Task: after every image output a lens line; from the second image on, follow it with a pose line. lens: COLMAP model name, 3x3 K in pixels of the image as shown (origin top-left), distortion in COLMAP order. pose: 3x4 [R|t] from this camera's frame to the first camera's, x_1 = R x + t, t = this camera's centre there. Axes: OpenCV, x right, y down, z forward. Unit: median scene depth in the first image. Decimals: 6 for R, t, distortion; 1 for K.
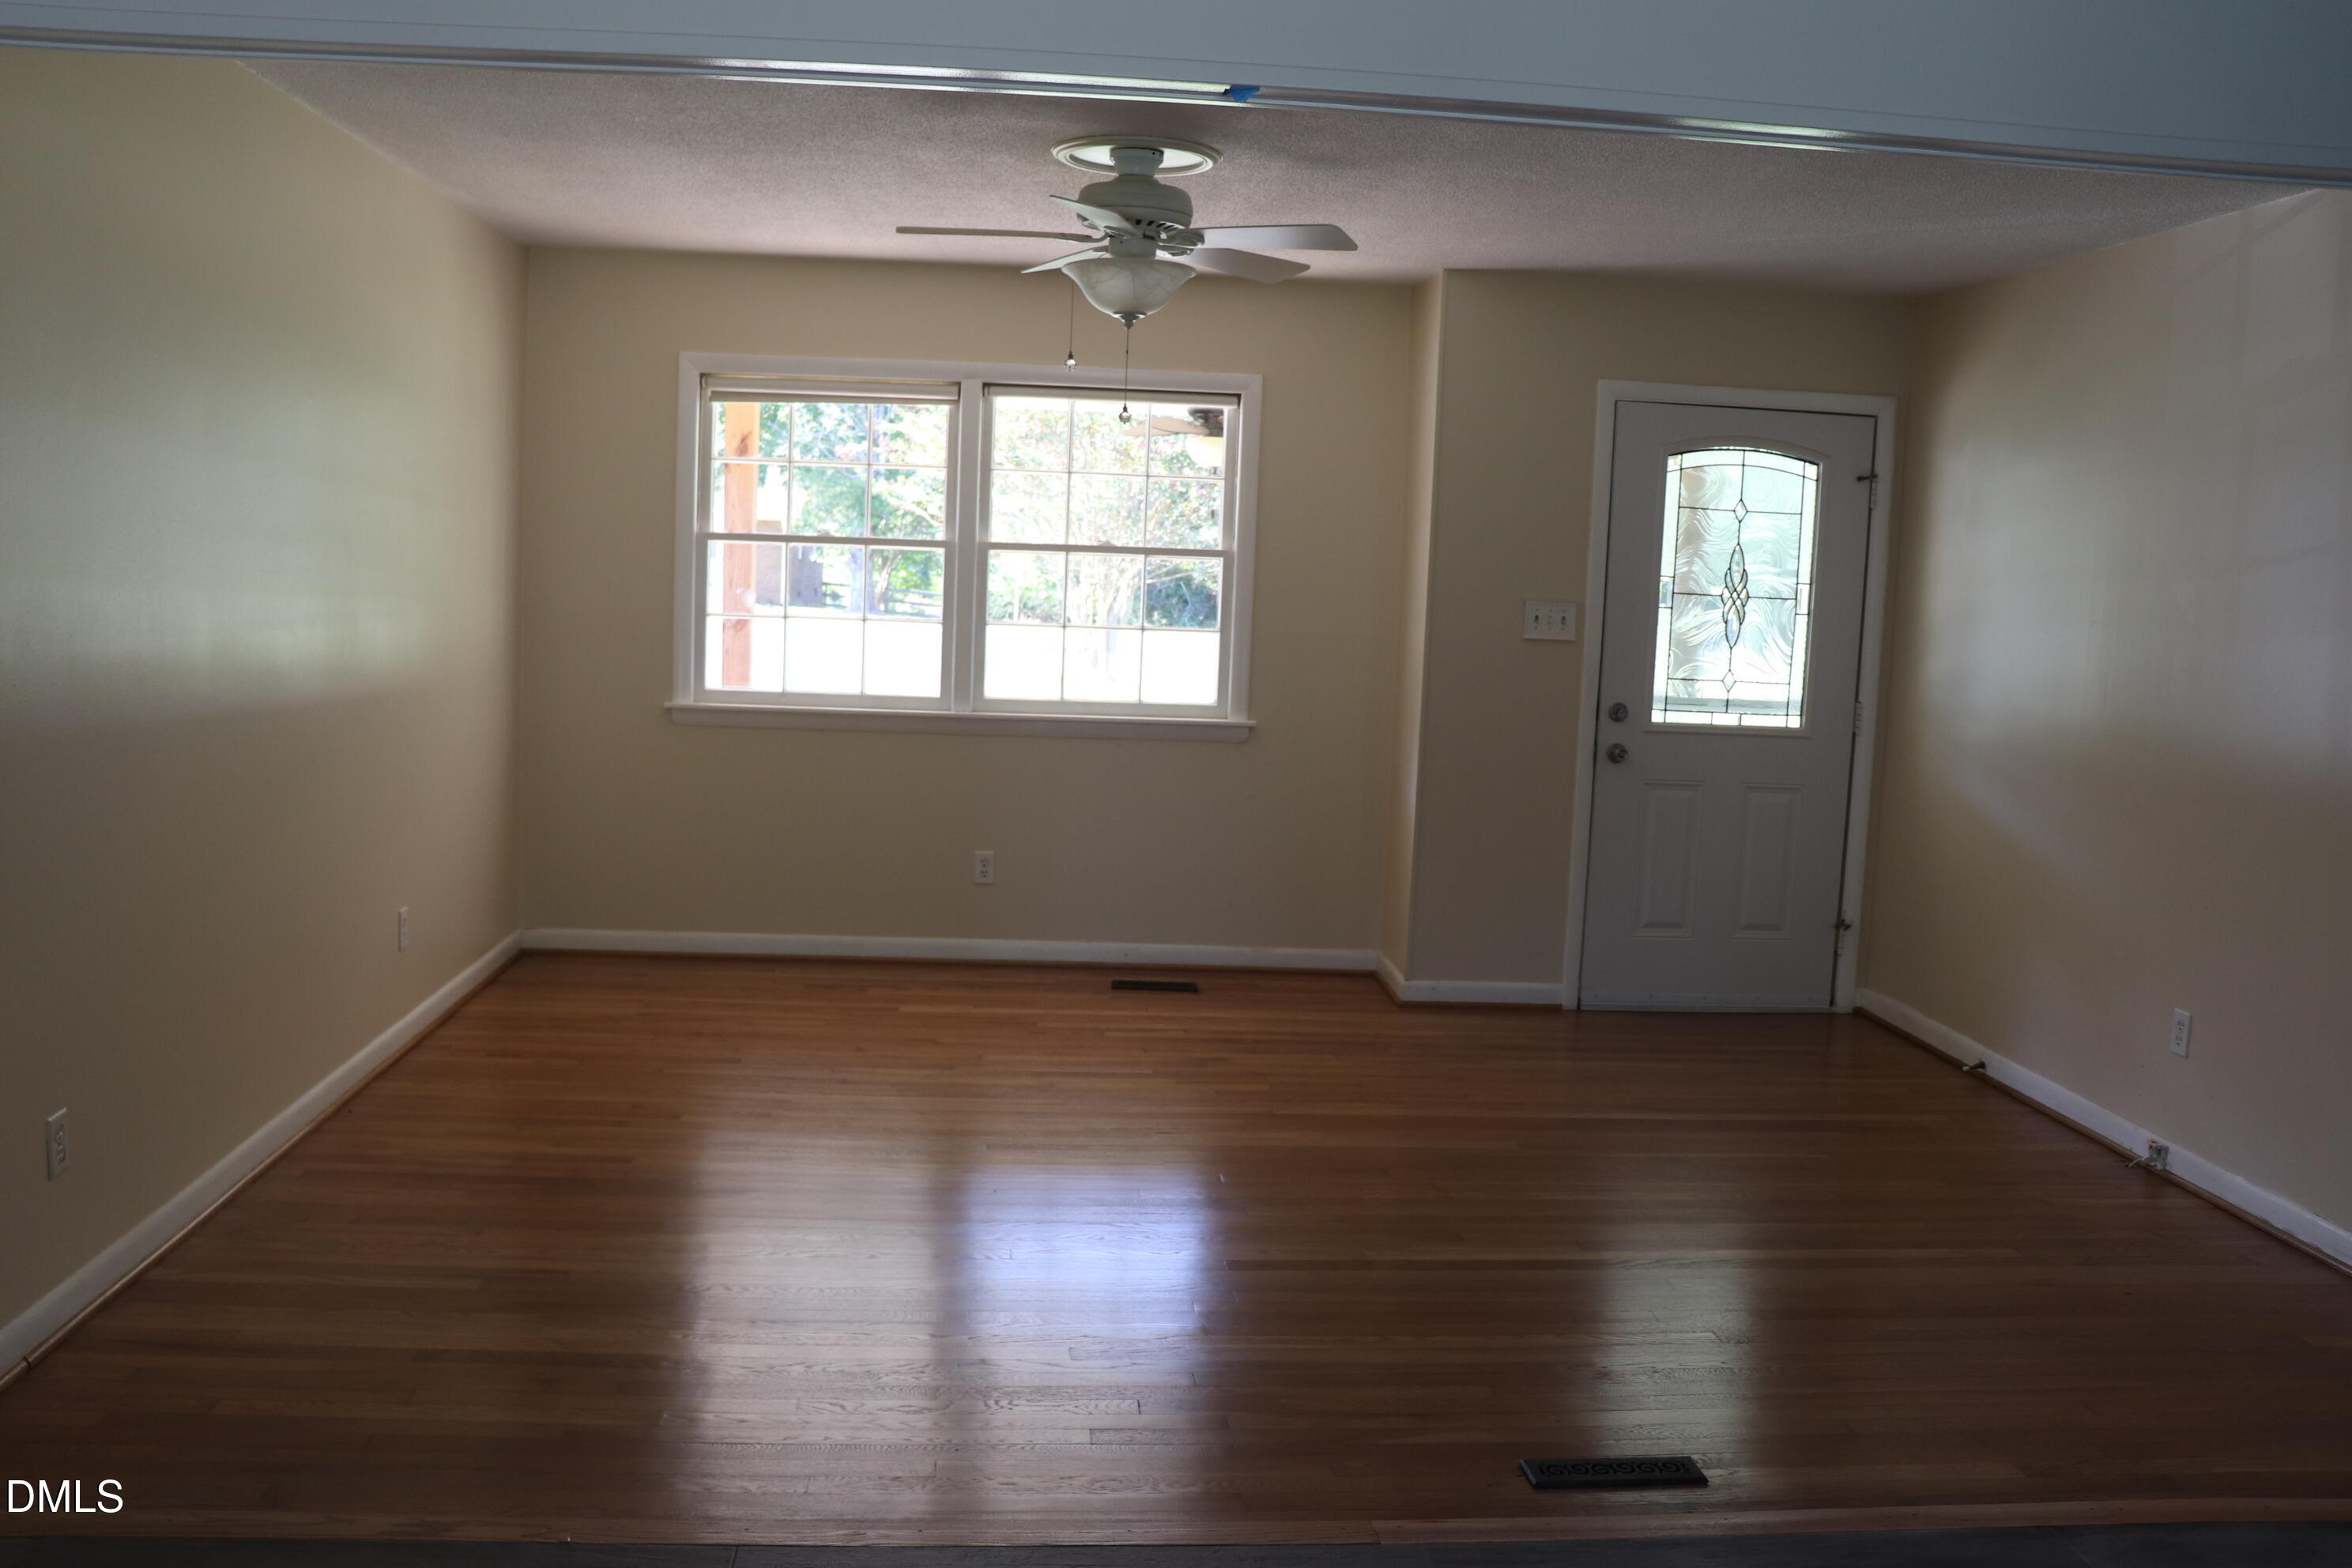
lens RADIAL K [[1996.5, 0, 1176.0], [0, 1996.5, 784.0], [0, 0, 1]] dist [-0.182557, 0.240949]
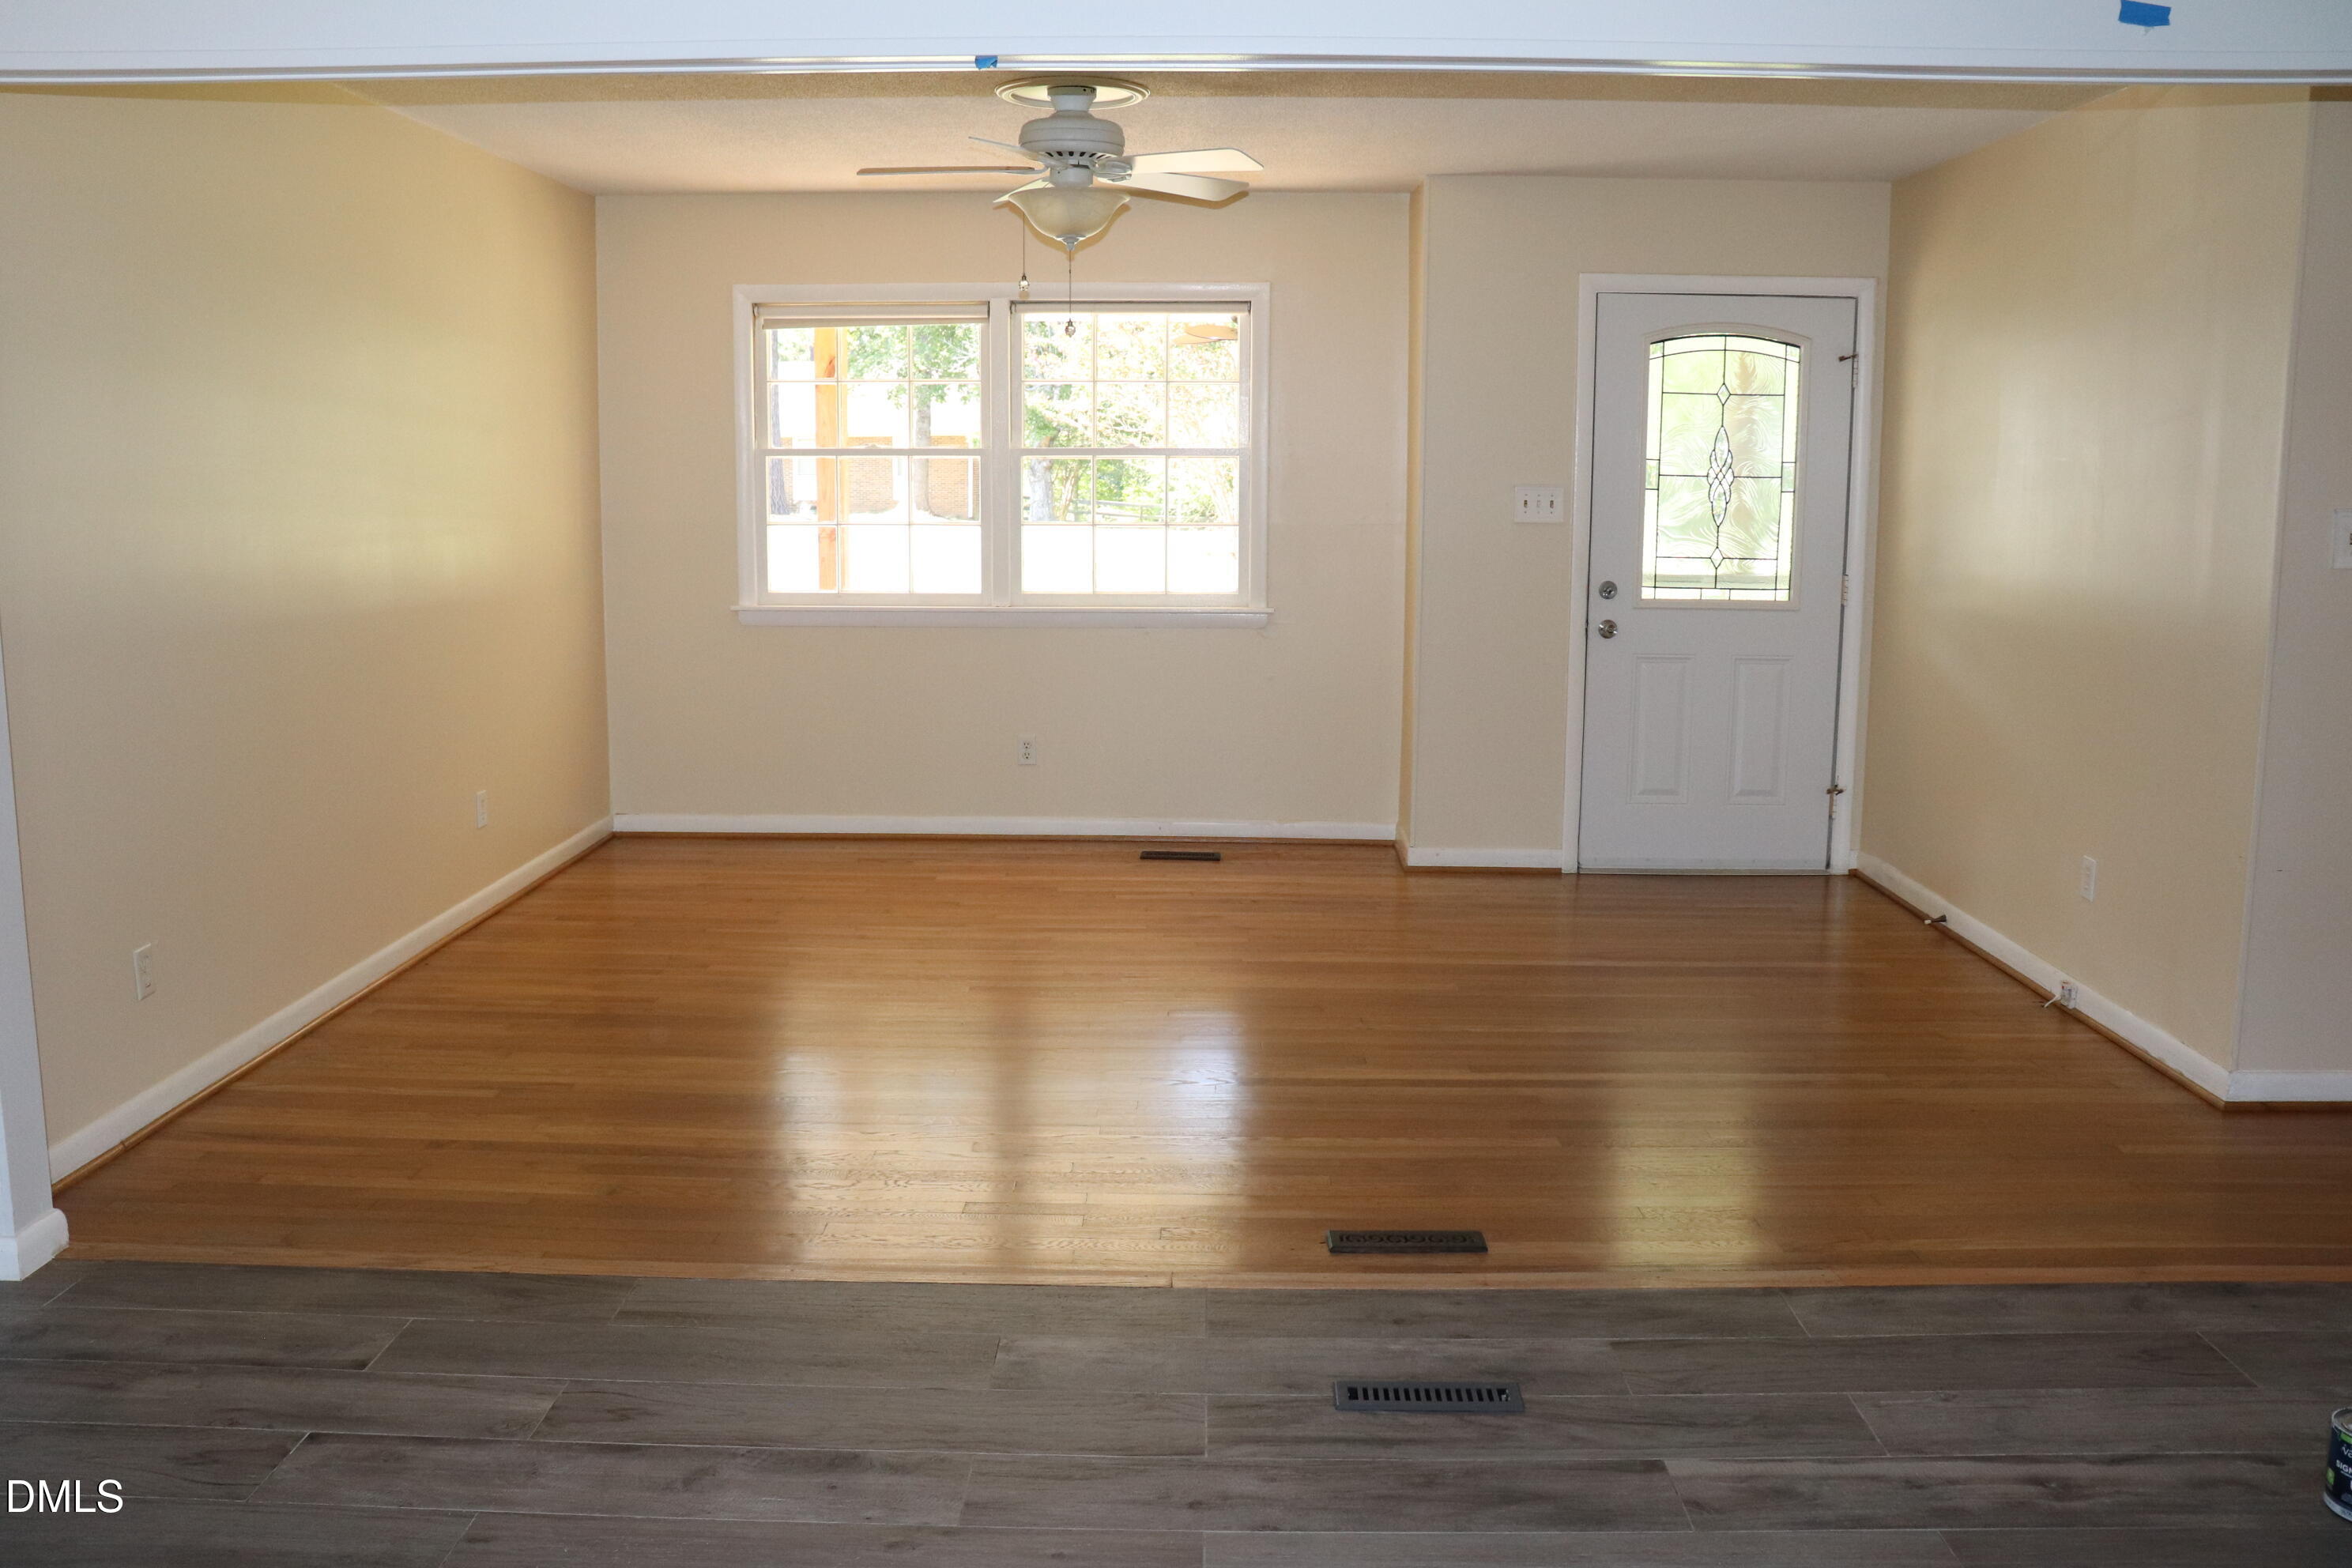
lens RADIAL K [[1996.5, 0, 1176.0], [0, 1996.5, 784.0], [0, 0, 1]] dist [-0.182557, 0.240949]
pose [[0.994205, -0.017581, -0.106055, 0.105001], [0.022475, 0.998728, 0.045127, 0.014117], [0.105127, -0.047249, 0.993336, -0.074682]]
